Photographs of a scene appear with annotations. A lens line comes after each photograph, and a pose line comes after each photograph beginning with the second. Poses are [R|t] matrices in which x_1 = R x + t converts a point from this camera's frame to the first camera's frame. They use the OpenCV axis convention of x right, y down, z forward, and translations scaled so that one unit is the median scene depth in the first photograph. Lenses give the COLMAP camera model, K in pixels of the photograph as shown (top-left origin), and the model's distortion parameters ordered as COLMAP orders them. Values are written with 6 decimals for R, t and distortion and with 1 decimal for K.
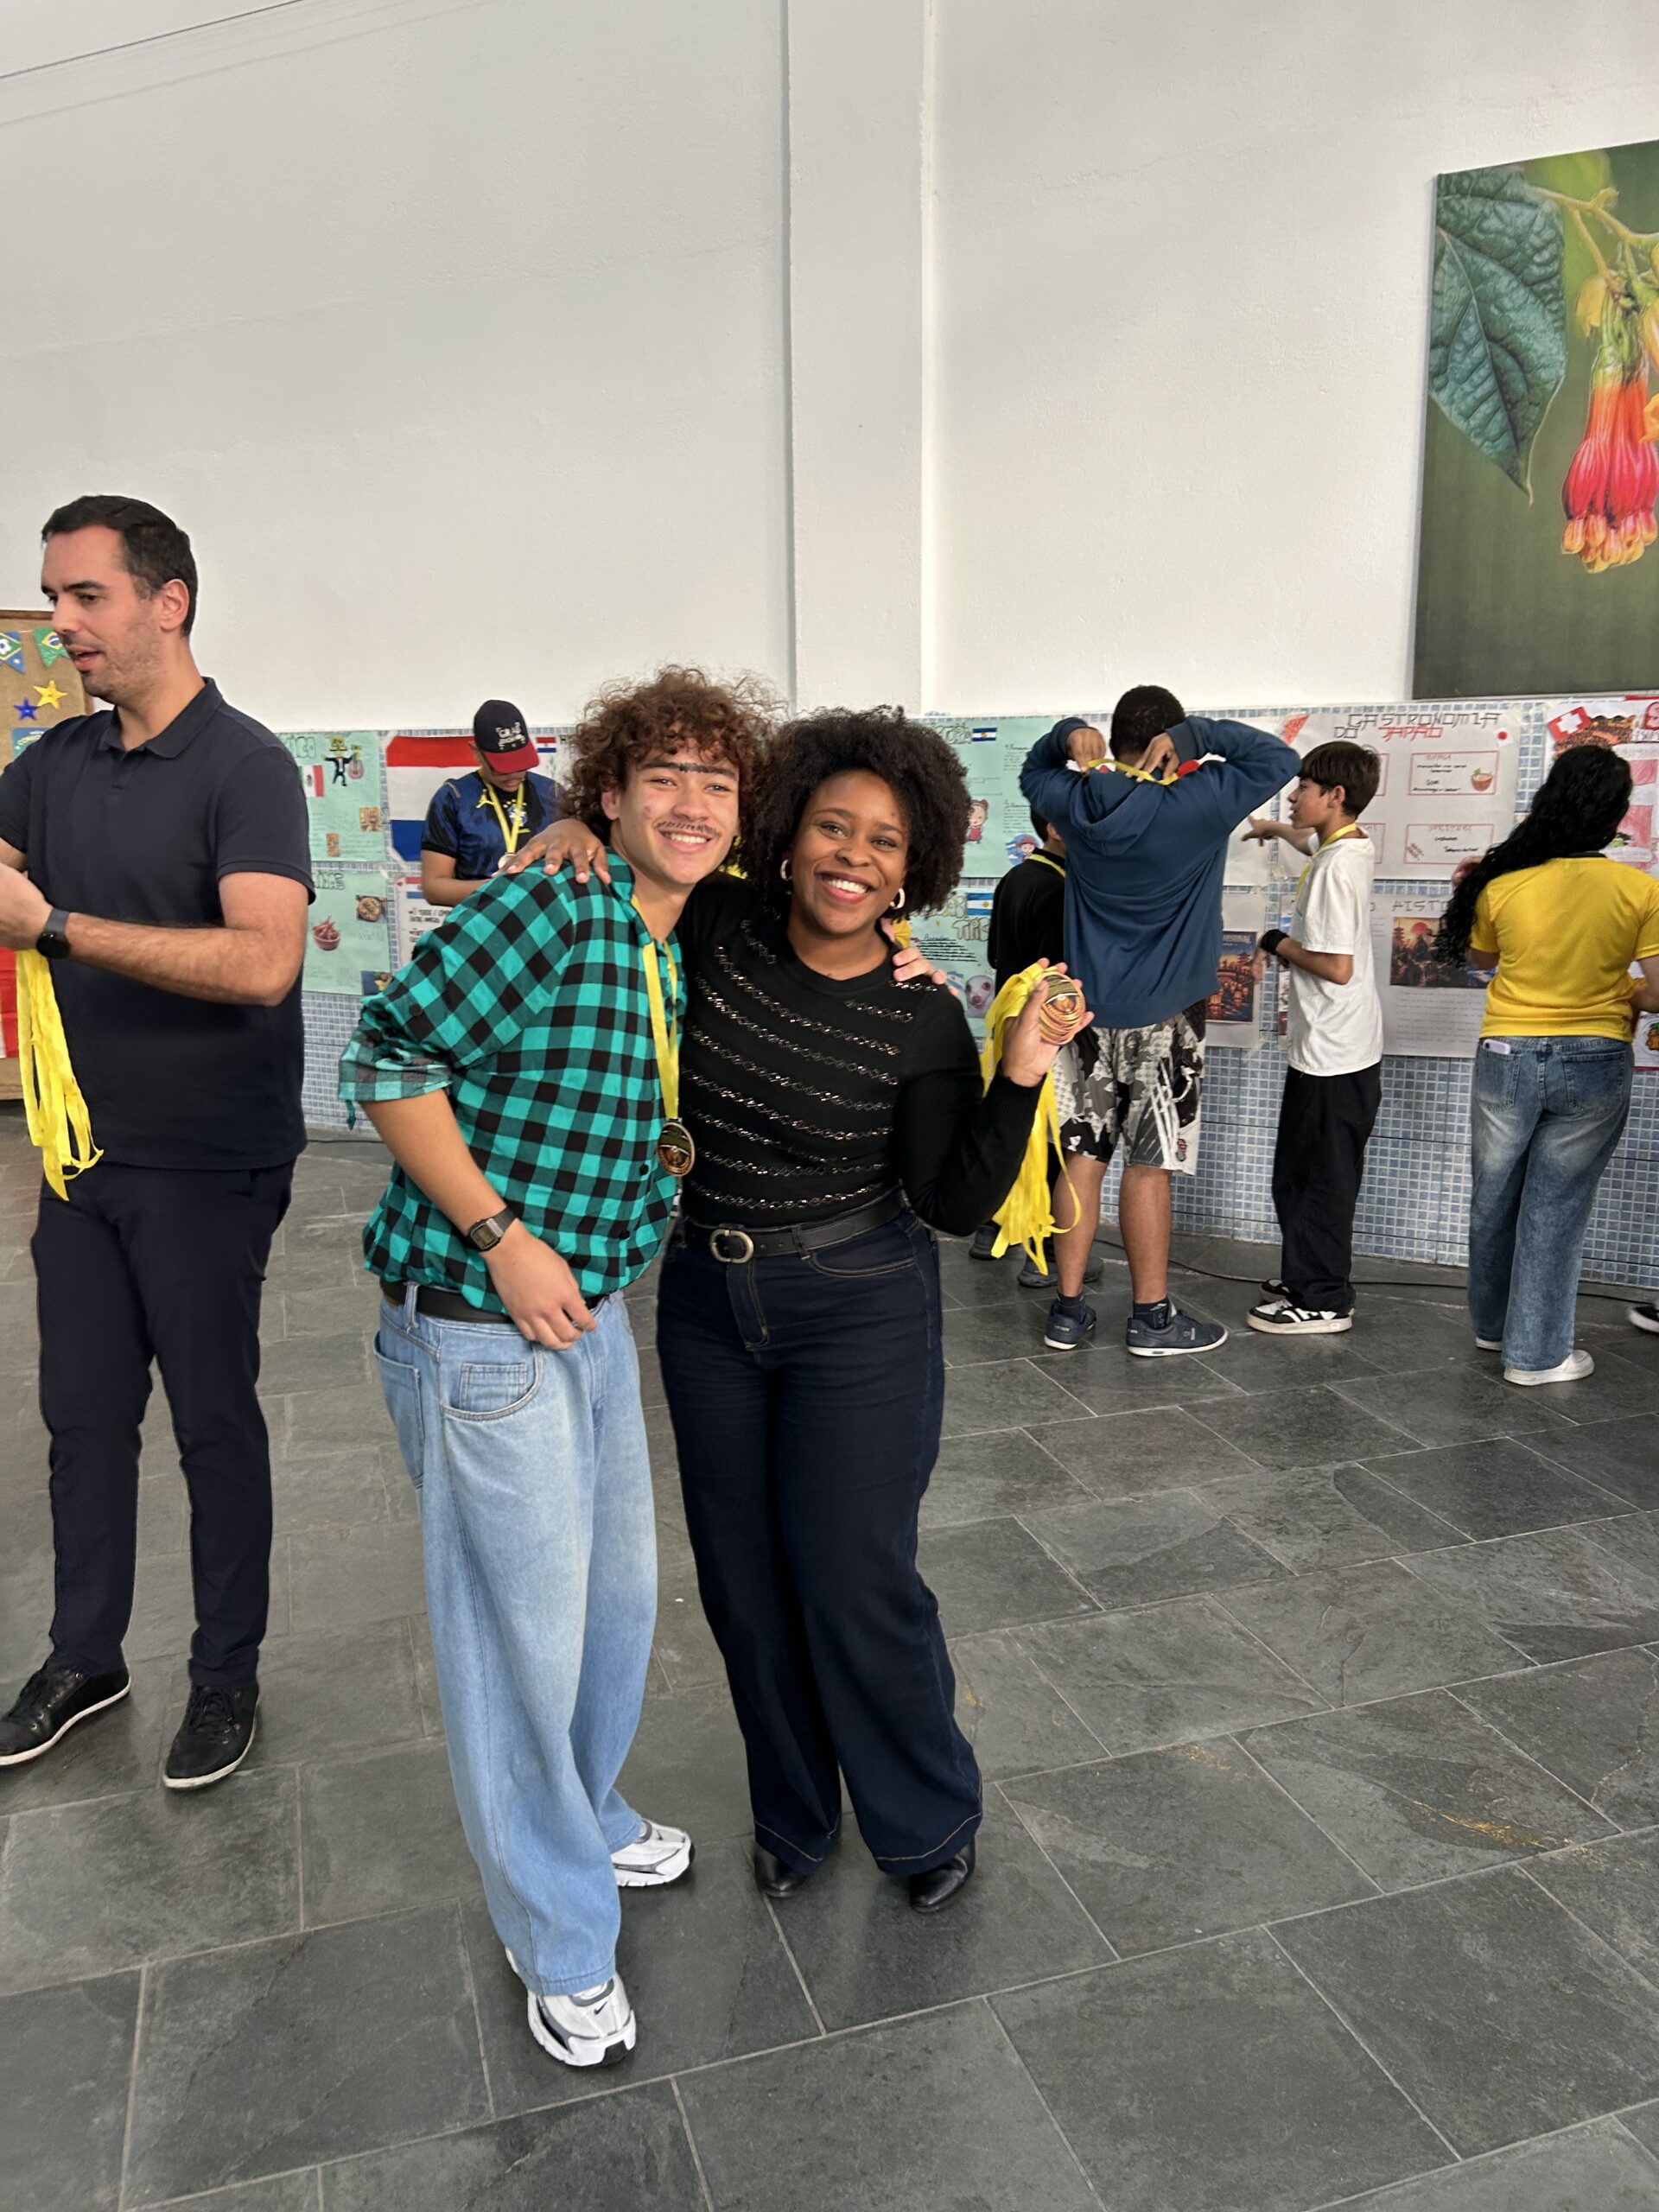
lens RADIAL K [[1680.0, 0, 810.4], [0, 1680.0, 1113.5], [0, 0, 1]] dist [0.050278, -0.057498]
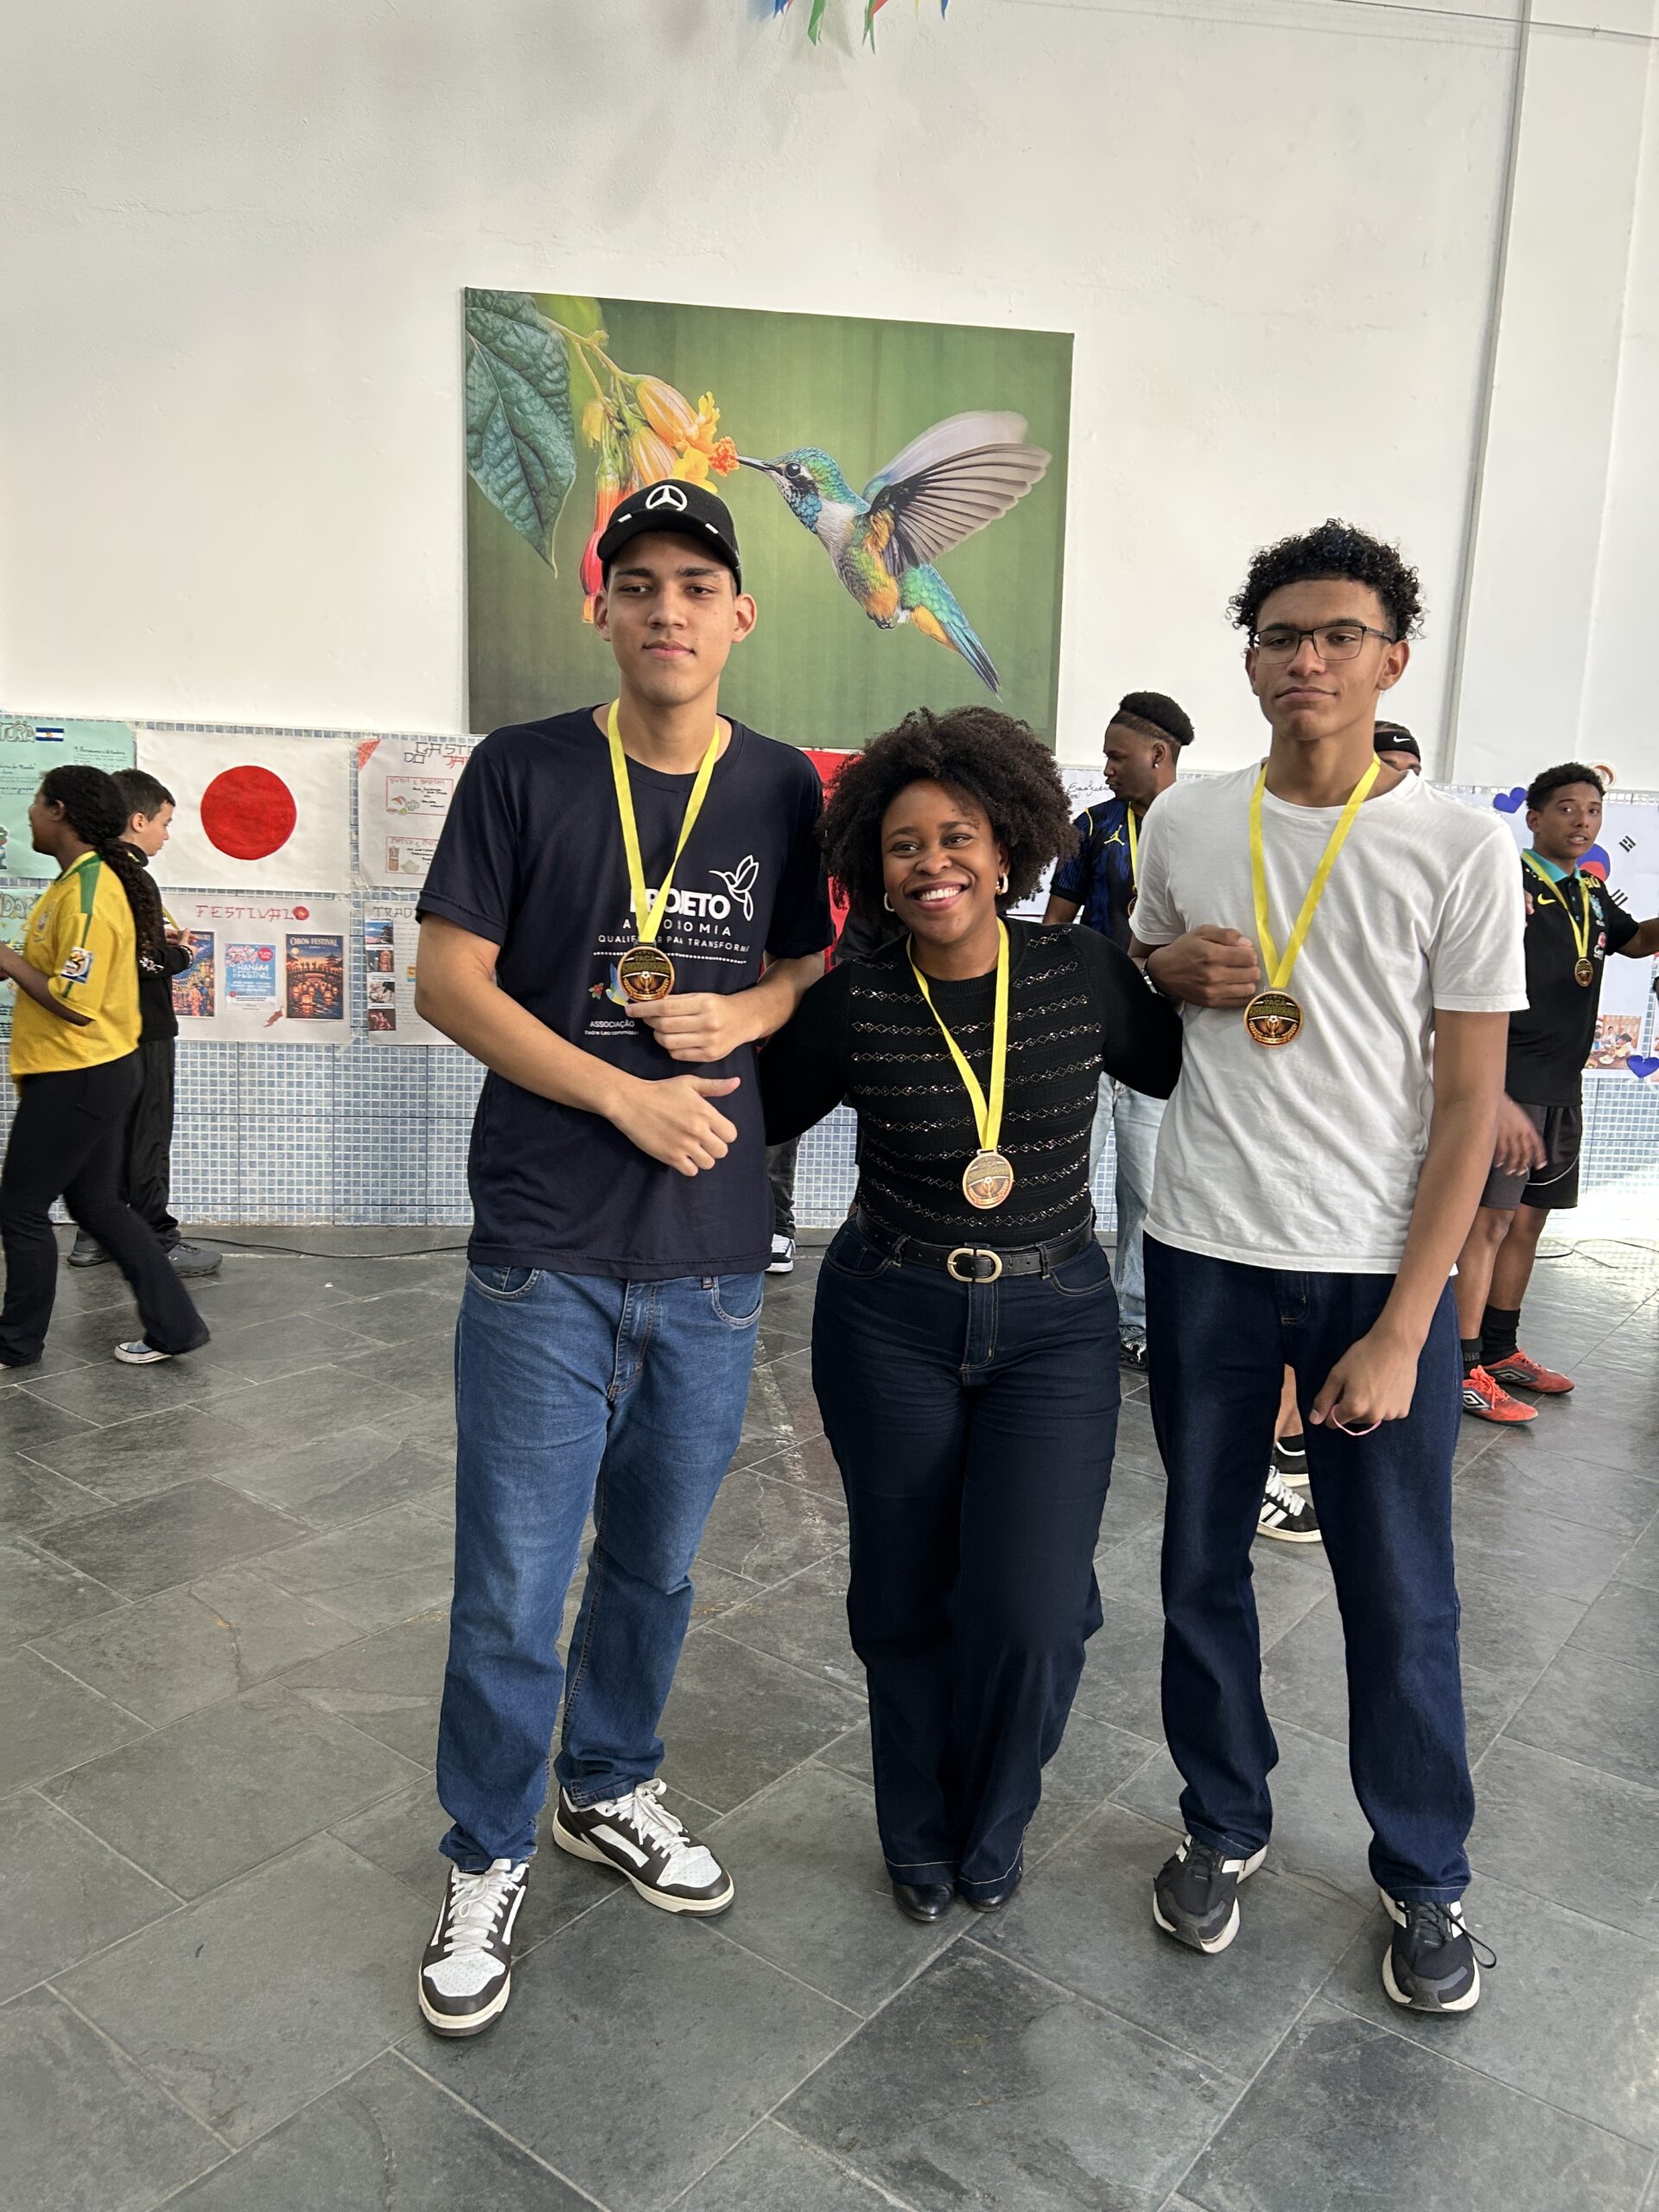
lens RADIAL K [[1680.0, 0, 829.1], [0, 1680.0, 1076.4], [0, 0, 1]] dist [0.050278, -0.057498]
pose [[0.818863, -0.041398, 0.572494, -0.116949], [0.069377, 0.997222, -0.027122, 0.037937], [-0.569781, 0.061927, 0.819460, -0.065061]]
